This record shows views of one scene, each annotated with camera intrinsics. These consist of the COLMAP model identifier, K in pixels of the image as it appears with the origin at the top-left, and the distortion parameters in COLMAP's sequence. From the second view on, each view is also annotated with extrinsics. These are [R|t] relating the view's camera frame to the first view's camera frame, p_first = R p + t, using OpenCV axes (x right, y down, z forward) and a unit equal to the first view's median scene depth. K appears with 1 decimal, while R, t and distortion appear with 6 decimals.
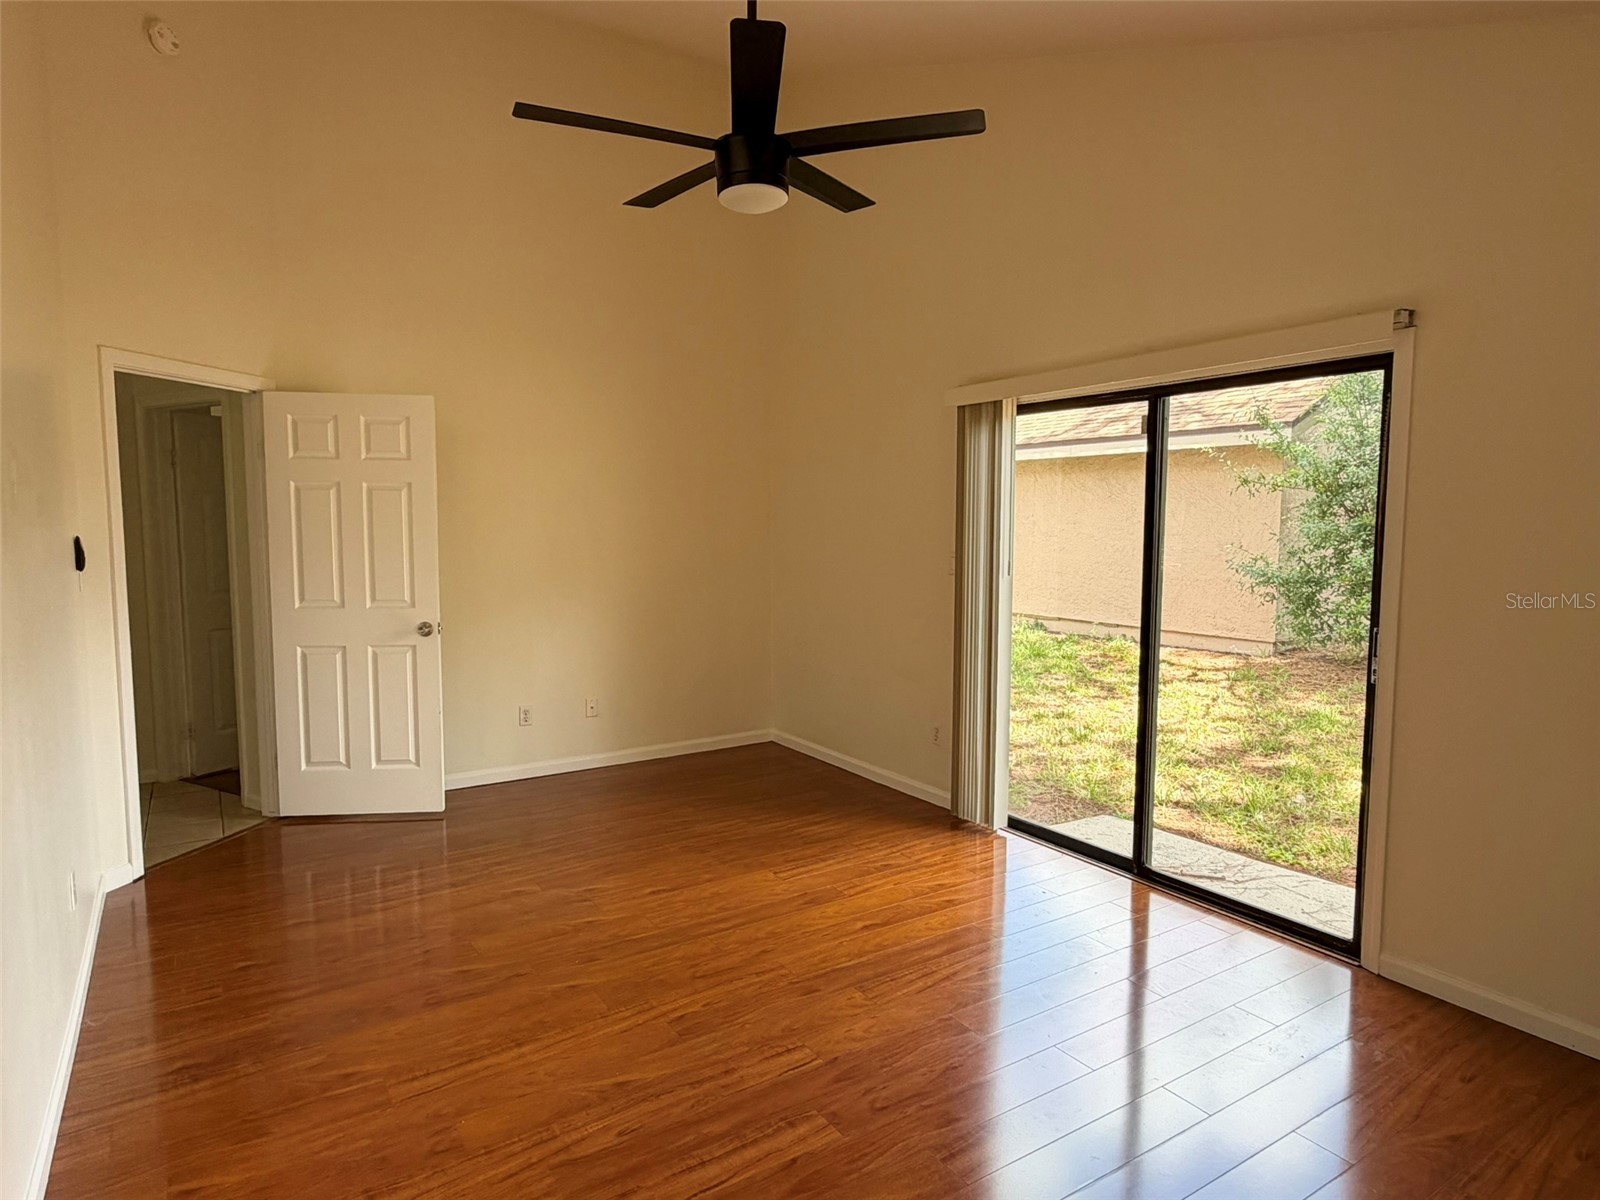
lens RADIAL K [[925.0, 0, 800.0], [0, 925.0, 600.0], [0, 0, 1]] dist [-0.000015, 0.001203]
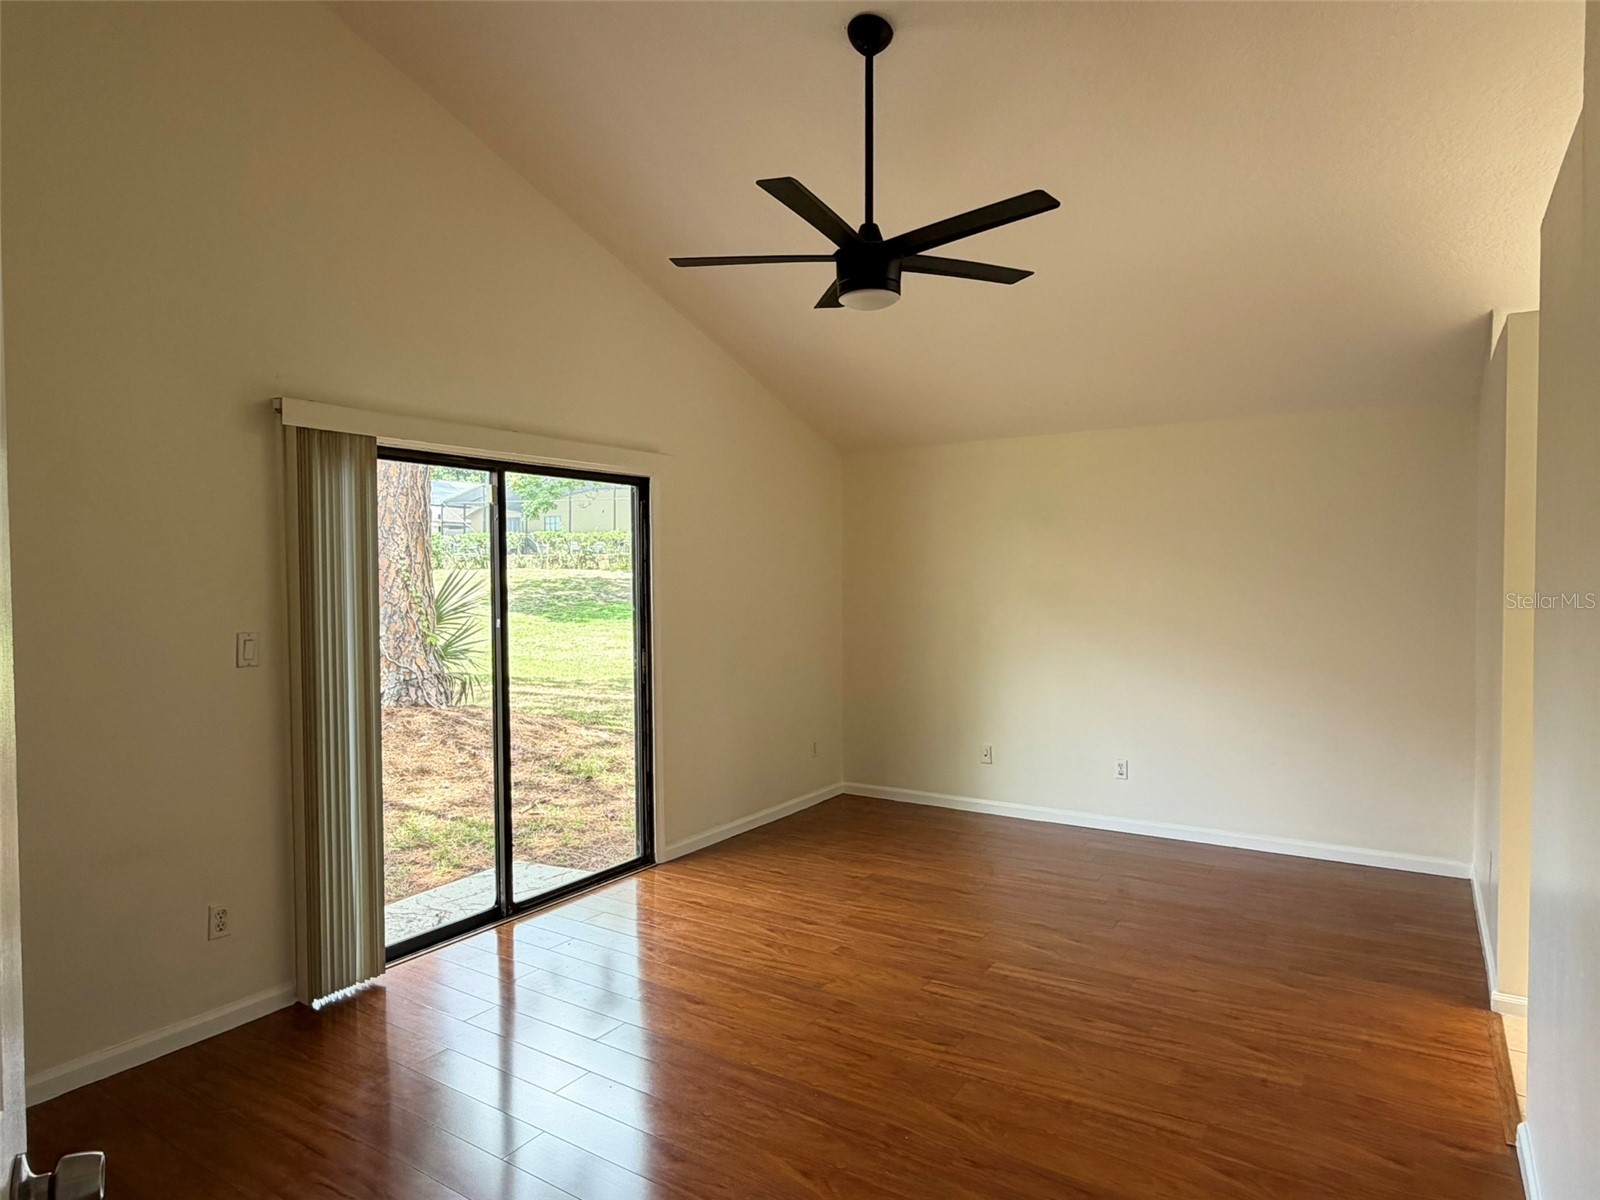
lens RADIAL K [[930.7, 0, 800.0], [0, 930.7, 600.0], [0, 0, 1]] dist [0.000387, -0.001337]
pose [[-0.389271, -0.023853, 0.920814, -1.114501], [0.086271, 0.994326, 0.062228, -0.150711], [-0.917074, 0.103663, -0.385005, 1.611008]]
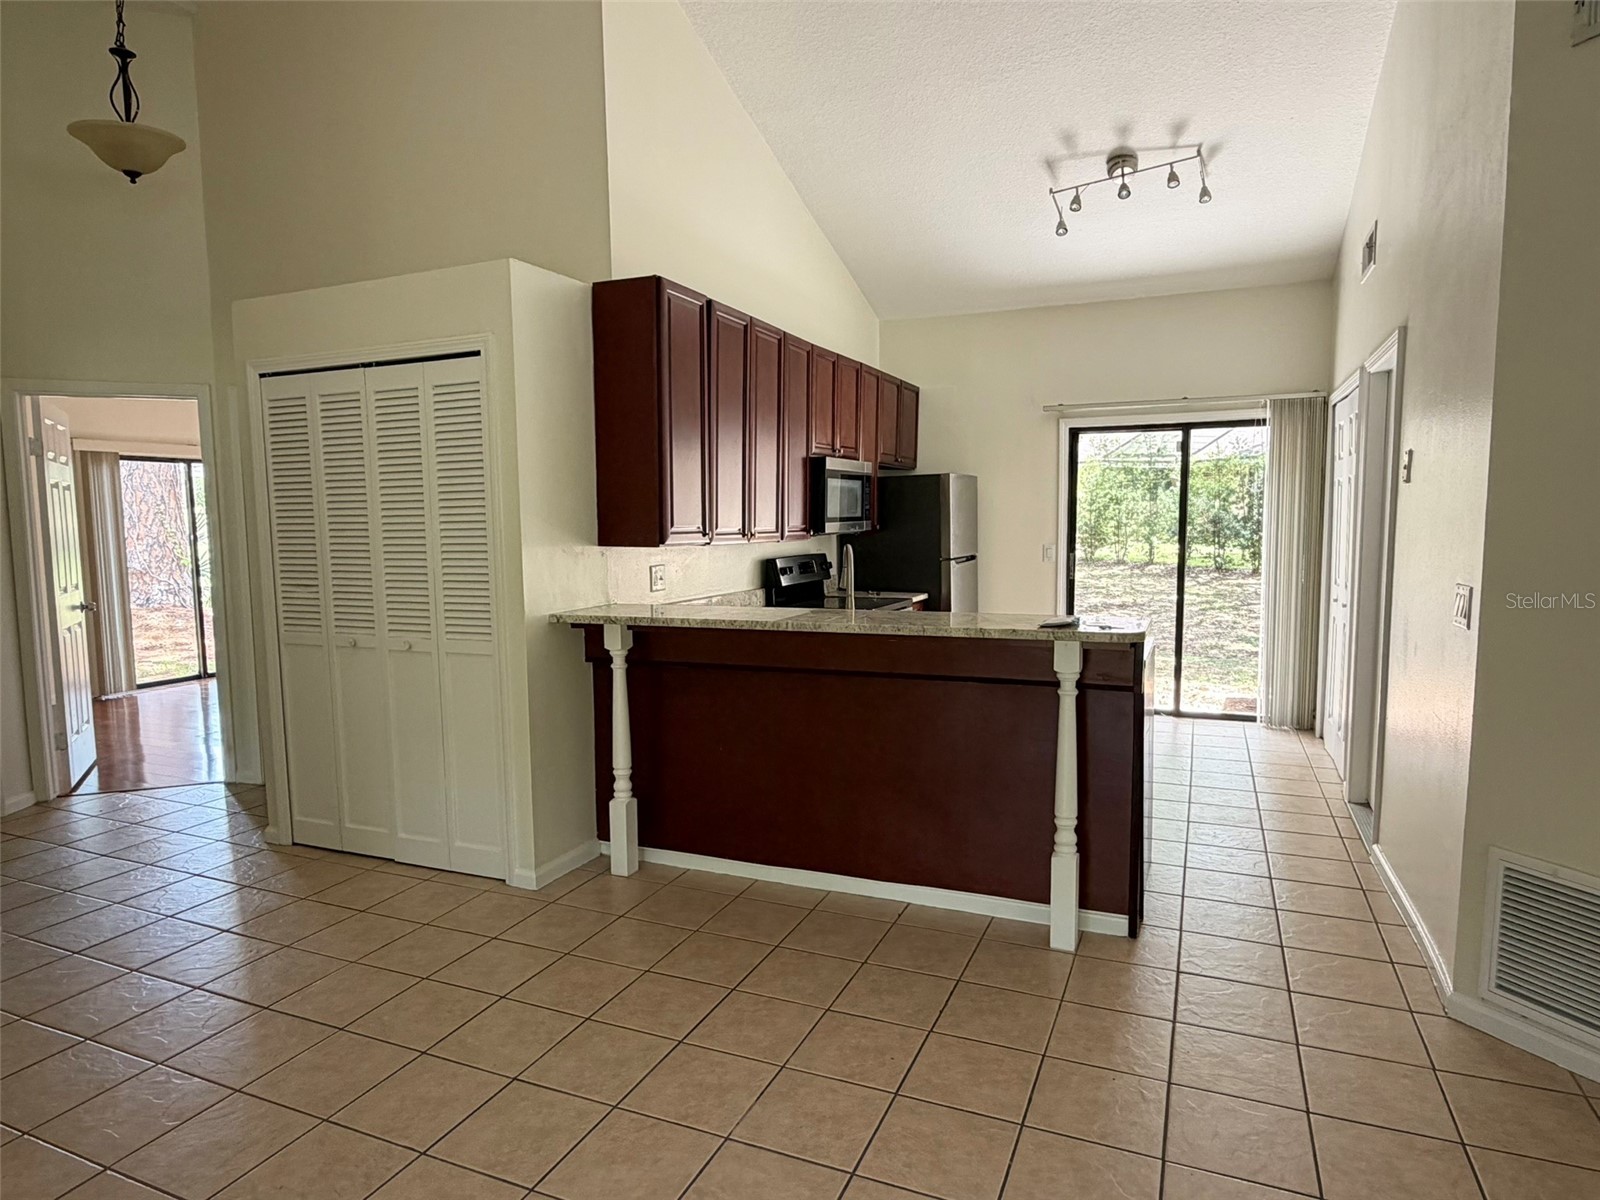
lens RADIAL K [[927.6, 0, 800.0], [0, 927.6, 600.0], [0, 0, 1]] dist [0.006088, 0.001444]
pose [[-0.539403, -0.070121, 0.839123, -3.437535], [0.082431, 0.987343, 0.135495, -0.105587], [-0.838003, 0.142256, -0.526795, 1.435484]]
